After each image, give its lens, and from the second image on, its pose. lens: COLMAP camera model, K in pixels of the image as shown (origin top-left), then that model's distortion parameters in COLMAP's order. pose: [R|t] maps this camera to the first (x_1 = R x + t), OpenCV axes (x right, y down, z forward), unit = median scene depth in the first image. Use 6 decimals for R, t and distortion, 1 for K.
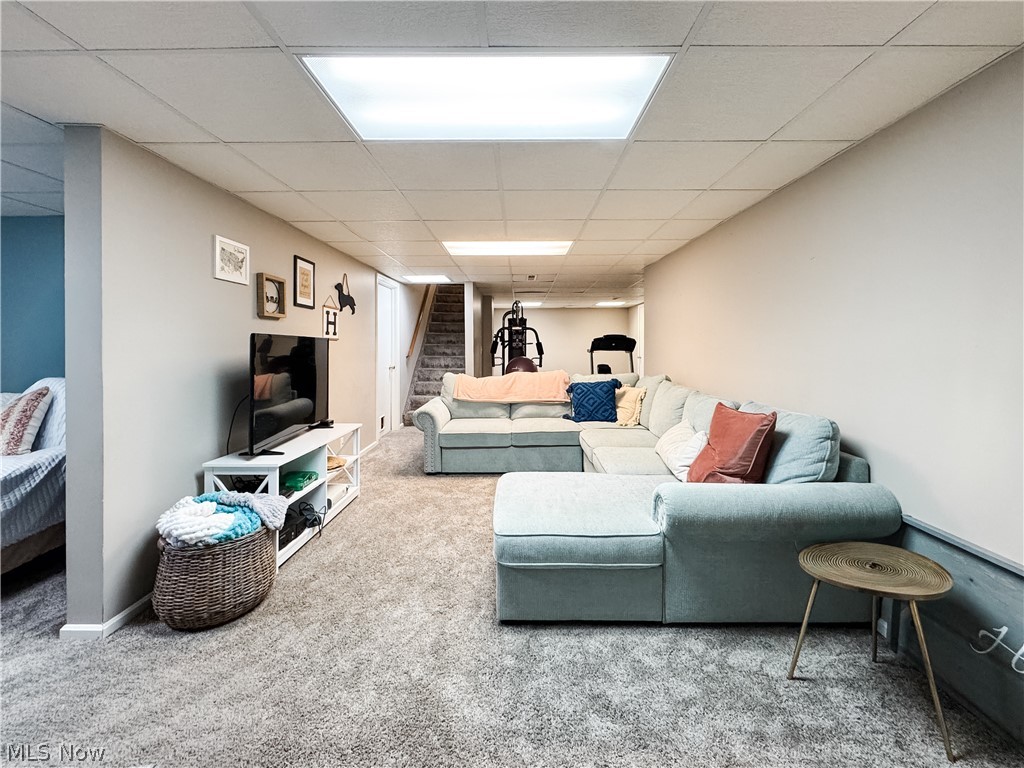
lens RADIAL K [[428.5, 0, 508.8], [0, 428.5, 375.8], [0, 0, 1]] dist [-0.035538, 0.014022]
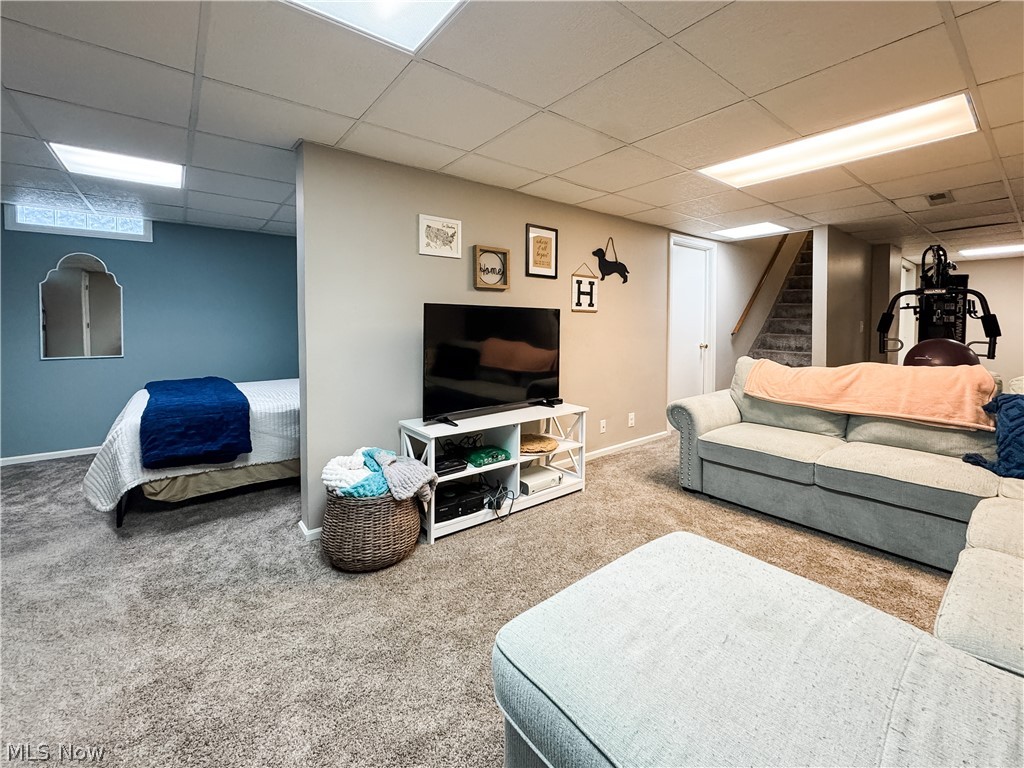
lens RADIAL K [[423.2, 0, 511.1], [0, 423.2, 350.4], [0, 0, 1]] dist [-0.008008, -0.000007]
pose [[0.629341, 0.054020, -0.775249, 0.203531], [-0.057938, 0.998066, 0.022513, -0.013678], [0.774966, 0.030748, 0.631254, 0.322473]]
